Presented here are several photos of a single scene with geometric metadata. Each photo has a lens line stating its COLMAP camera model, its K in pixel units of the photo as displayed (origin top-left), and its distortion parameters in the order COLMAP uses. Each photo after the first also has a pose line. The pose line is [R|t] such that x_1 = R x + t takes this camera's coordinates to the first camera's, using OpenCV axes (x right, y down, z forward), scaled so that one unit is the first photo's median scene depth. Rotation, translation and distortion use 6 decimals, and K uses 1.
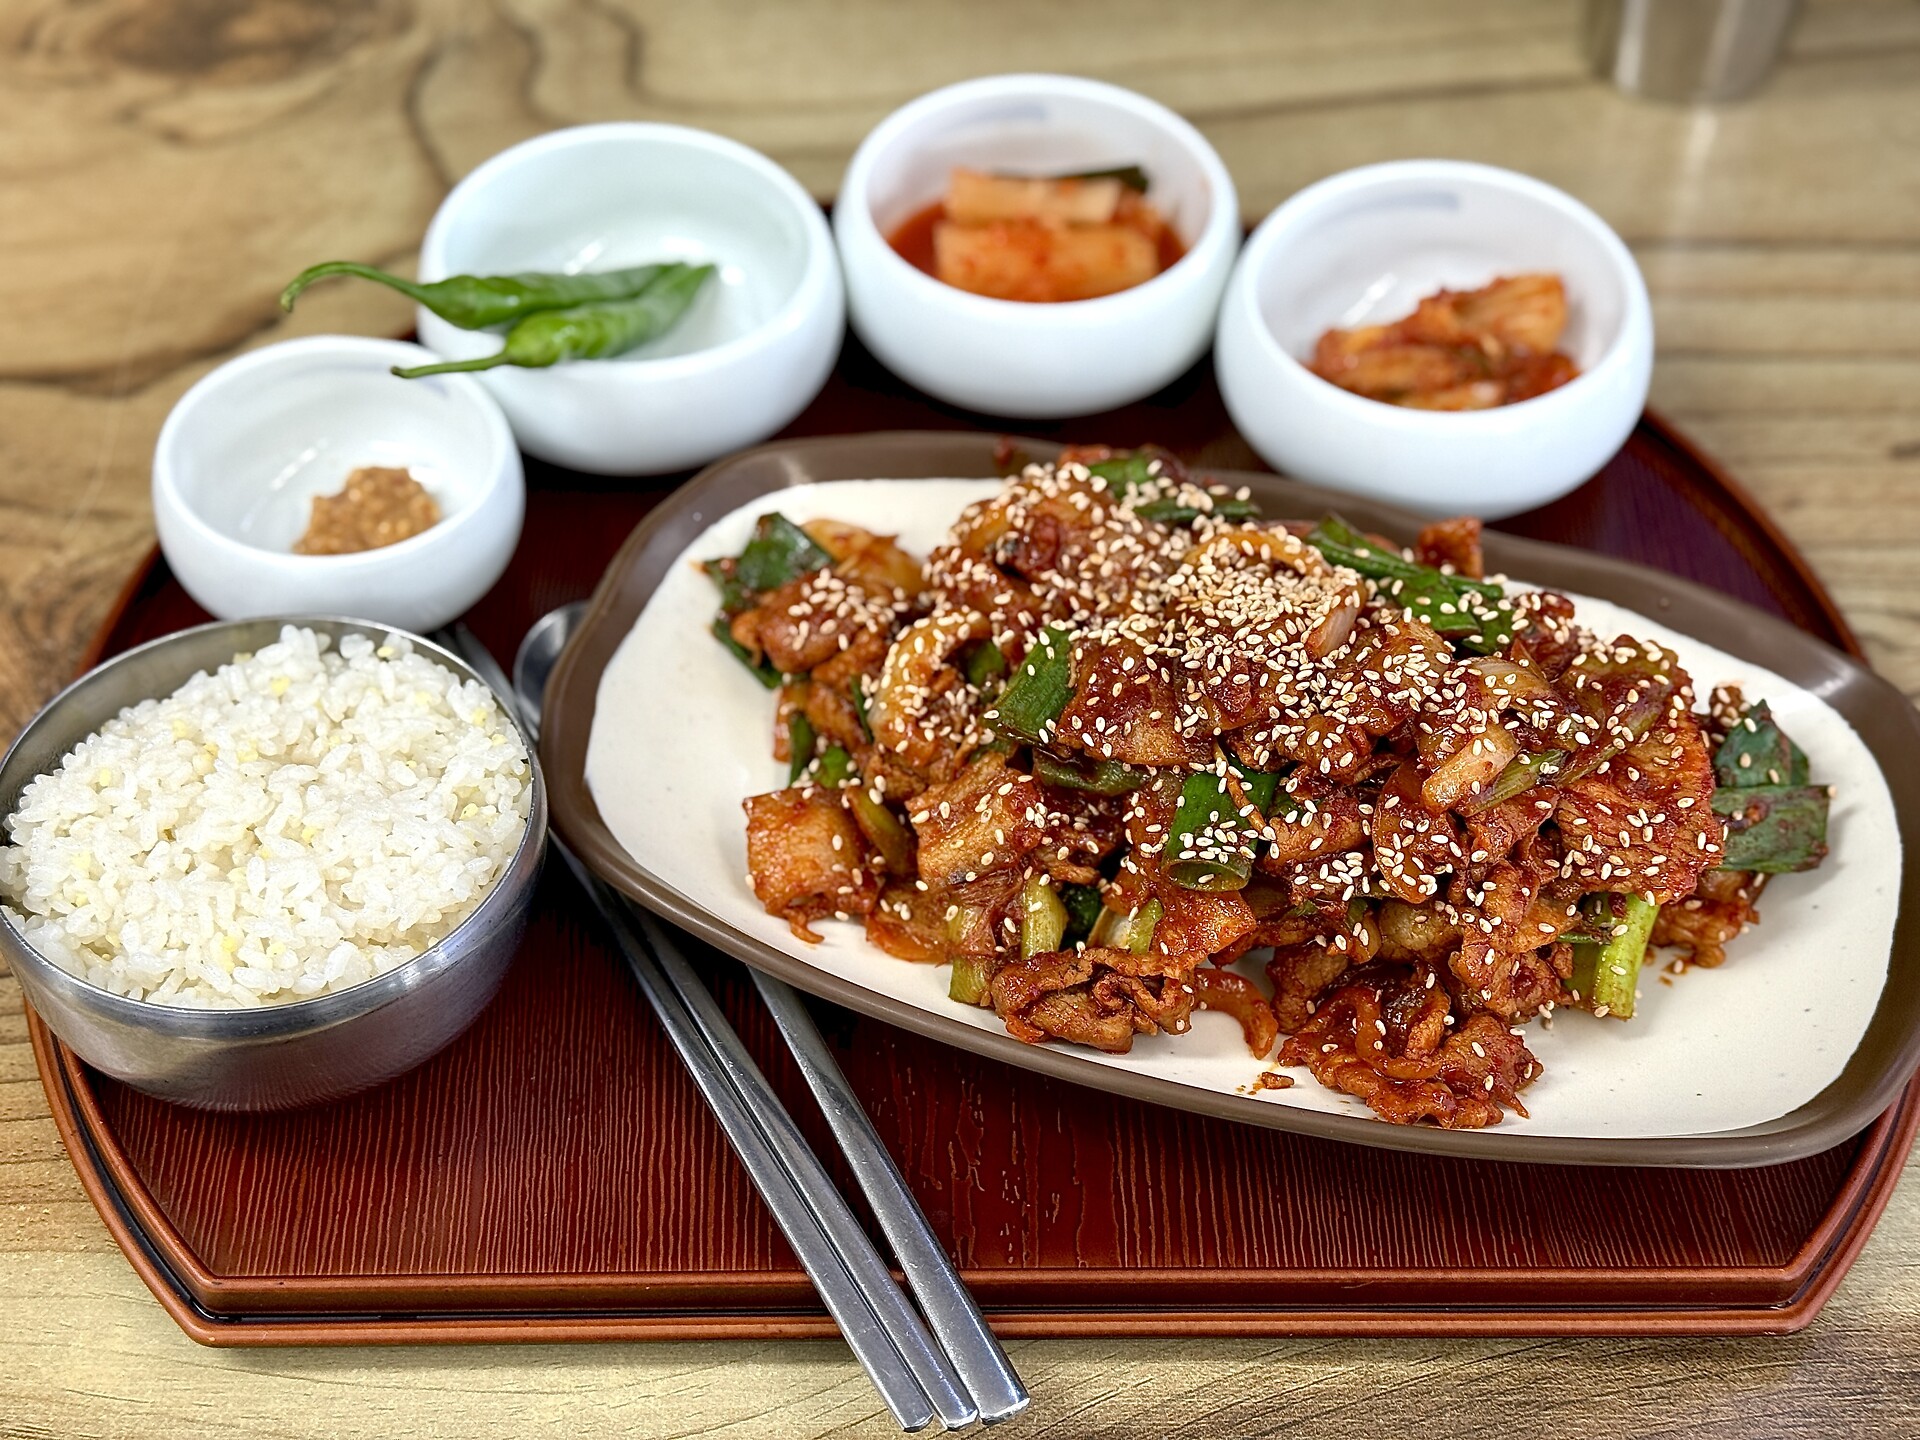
lens RADIAL K [[2648.9, 0, 960.0], [0, 2648.9, 720.0], [0, 0, 1]] dist [0.136450, -0.117096]
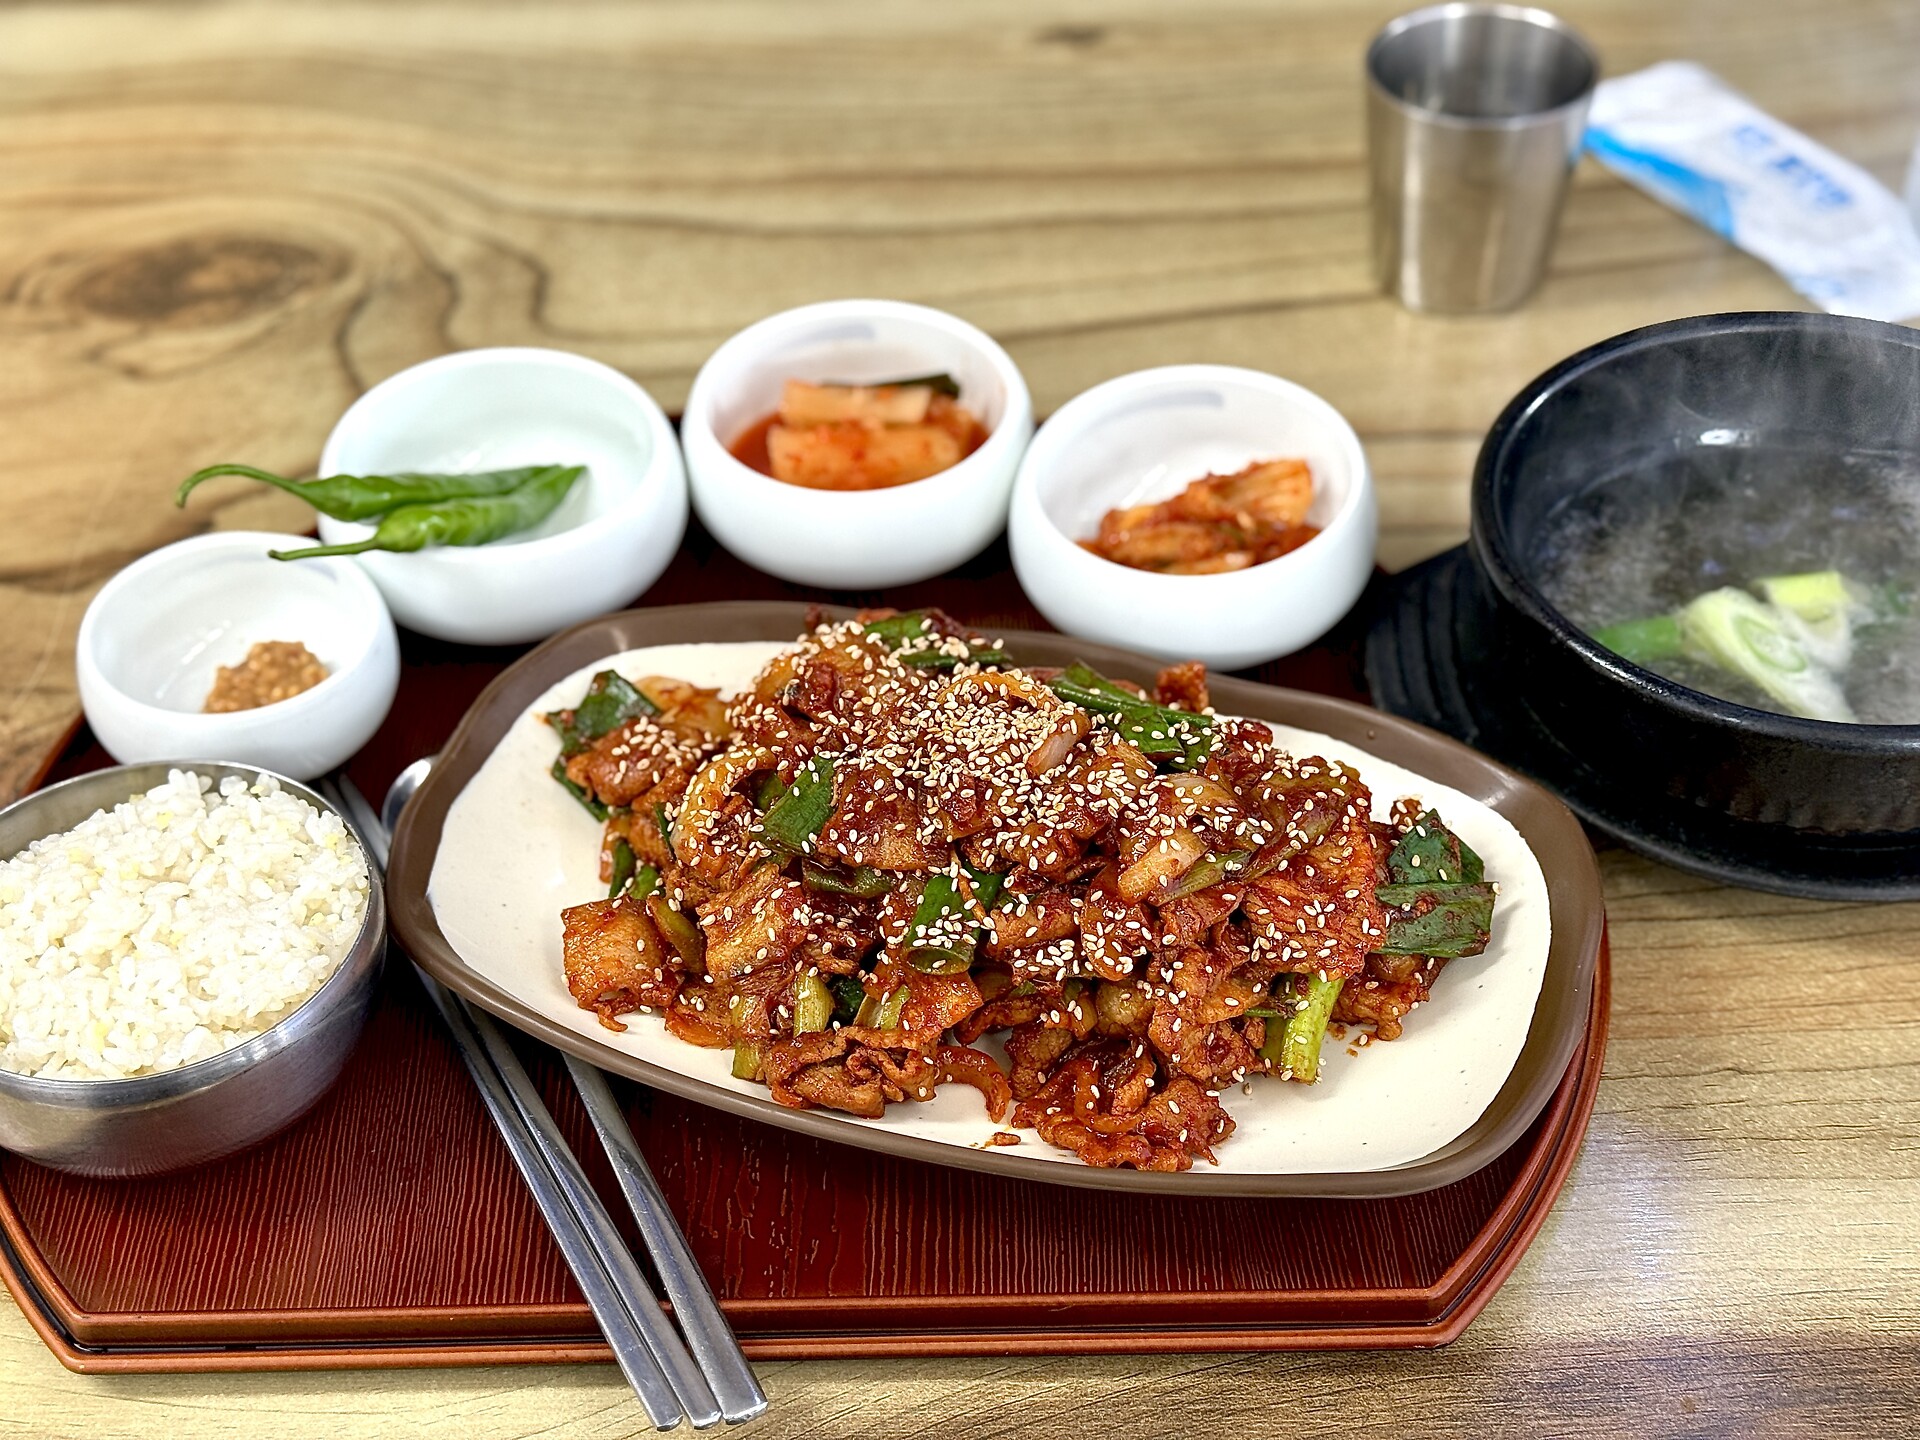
lens RADIAL K [[2648.9, 0, 960.0], [0, 2648.9, 720.0], [0, 0, 1]] dist [0.136450, -0.117096]
pose [[0.999218, -0.019225, -0.034544, 0.139069], [0.016184, 0.996142, -0.086246, 0.051720], [0.036069, 0.085619, 0.995675, -0.168842]]
